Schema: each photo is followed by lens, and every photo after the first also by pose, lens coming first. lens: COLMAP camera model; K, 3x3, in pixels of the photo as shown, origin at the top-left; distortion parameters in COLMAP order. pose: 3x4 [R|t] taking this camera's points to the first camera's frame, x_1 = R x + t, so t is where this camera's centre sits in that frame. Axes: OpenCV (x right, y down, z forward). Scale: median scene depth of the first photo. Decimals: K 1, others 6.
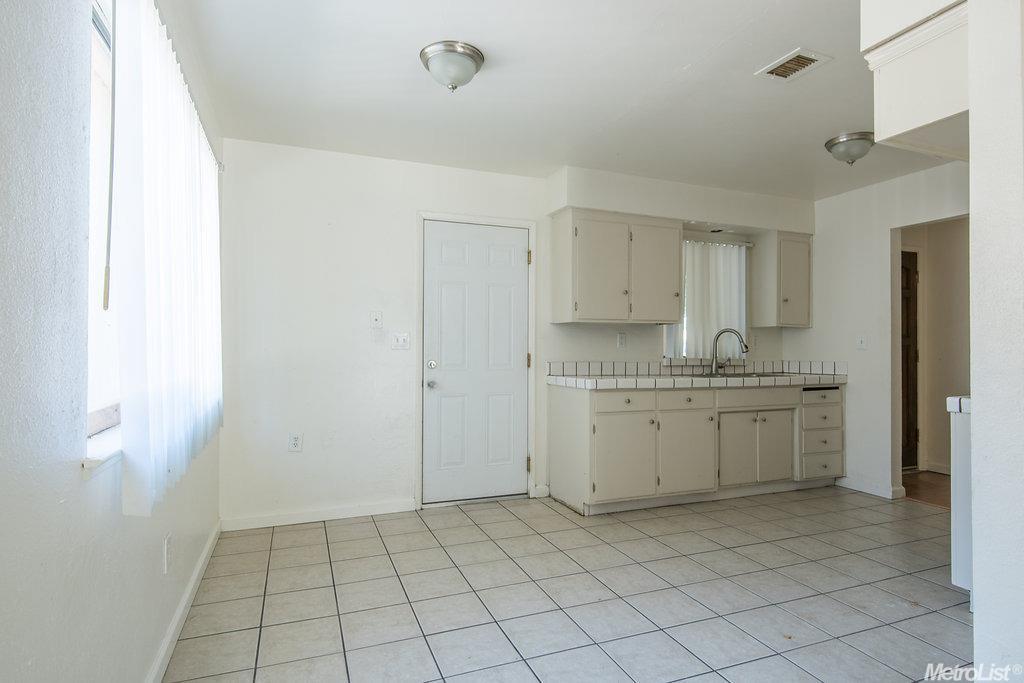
lens RADIAL K [[555.8, 0, 517.8], [0, 555.8, 341.3], [0, 0, 1]] dist [0.000623, -0.000600]
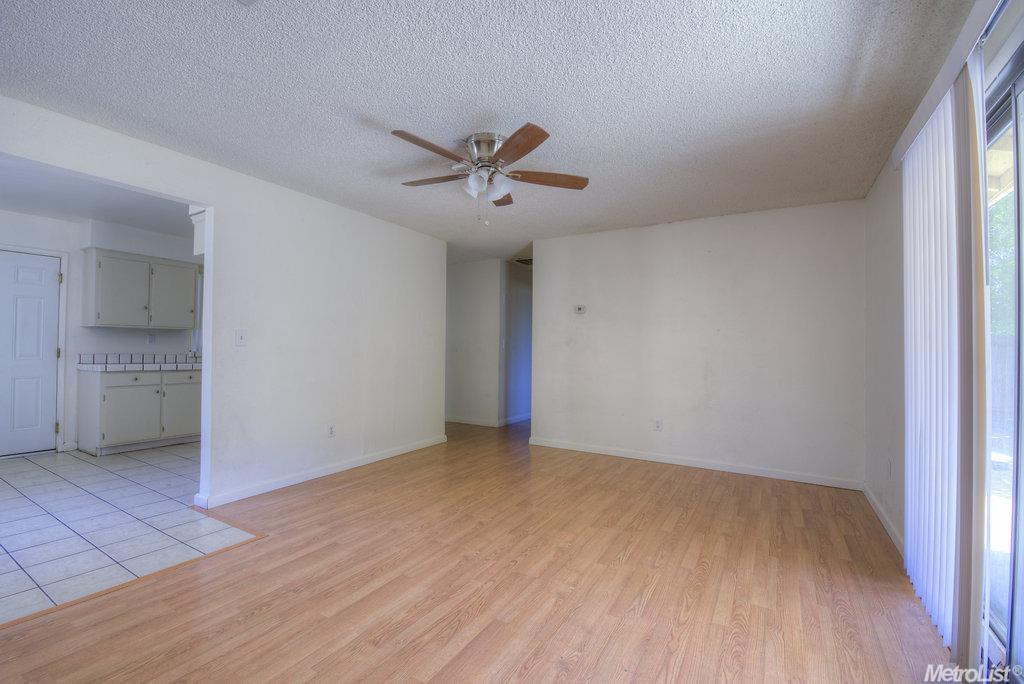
lens RADIAL K [[437.7, 0, 514.4], [0, 437.7, 341.9], [0, 0, 1]] dist [-0.018578, -0.002744]
pose [[0.788386, 0.015392, 0.614988, 0.274600], [-0.017474, 0.999844, -0.002624, -0.010250], [-0.614933, -0.008678, 0.788532, -0.563659]]
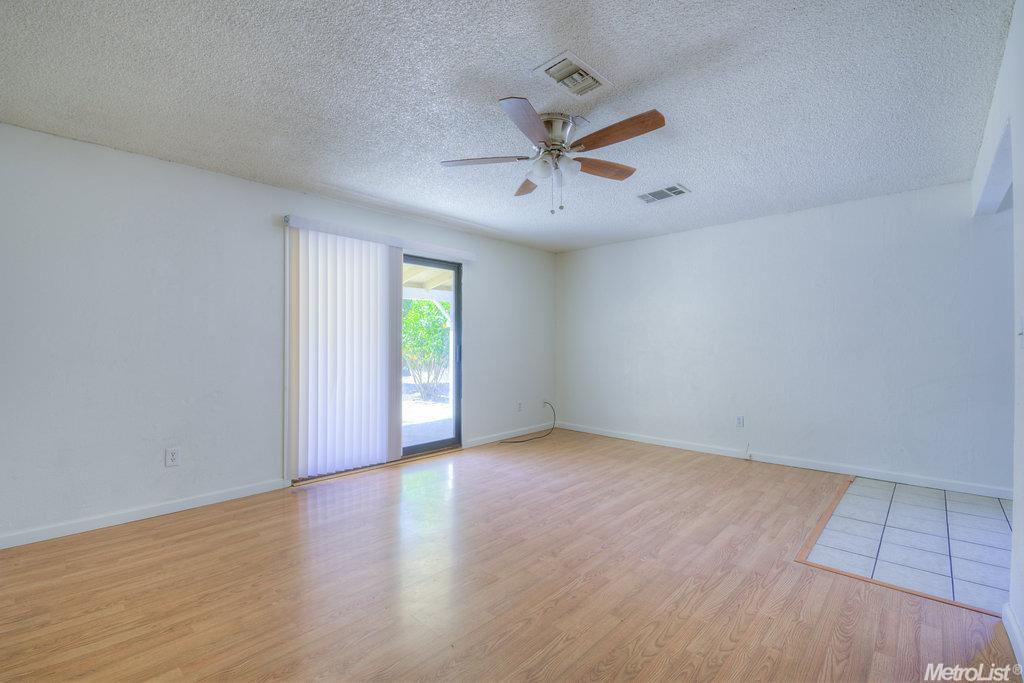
lens RADIAL K [[452.3, 0, 515.0], [0, 452.3, 343.3], [0, 0, 1]] dist [-0.011439, -0.005778]
pose [[-0.902162, -0.003399, -0.431384, 1.005322], [0.003601, 0.999875, -0.015409, 0.004173], [0.431382, -0.015455, -0.902037, 0.593243]]
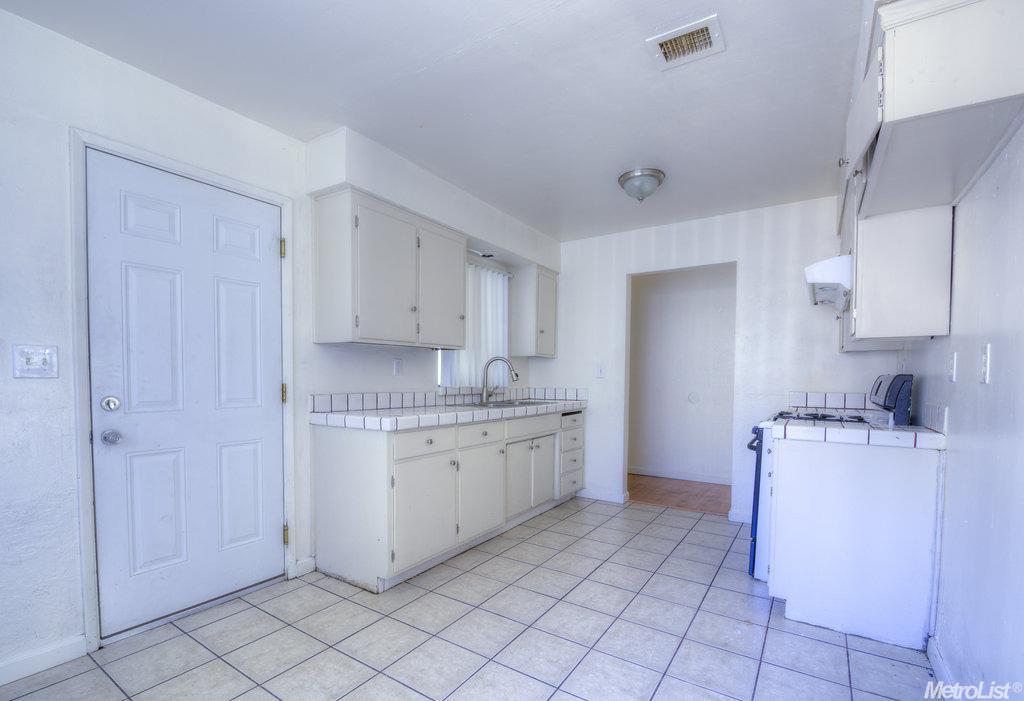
lens RADIAL K [[469.8, 0, 522.7], [0, 469.8, 393.2], [0, 0, 1]] dist [-0.003621, -0.000574]
pose [[0.816084, -0.018312, 0.577643, -0.083275], [-0.011269, 0.998804, 0.047583, 0.002415], [-0.577823, -0.045341, 0.814901, 0.340286]]
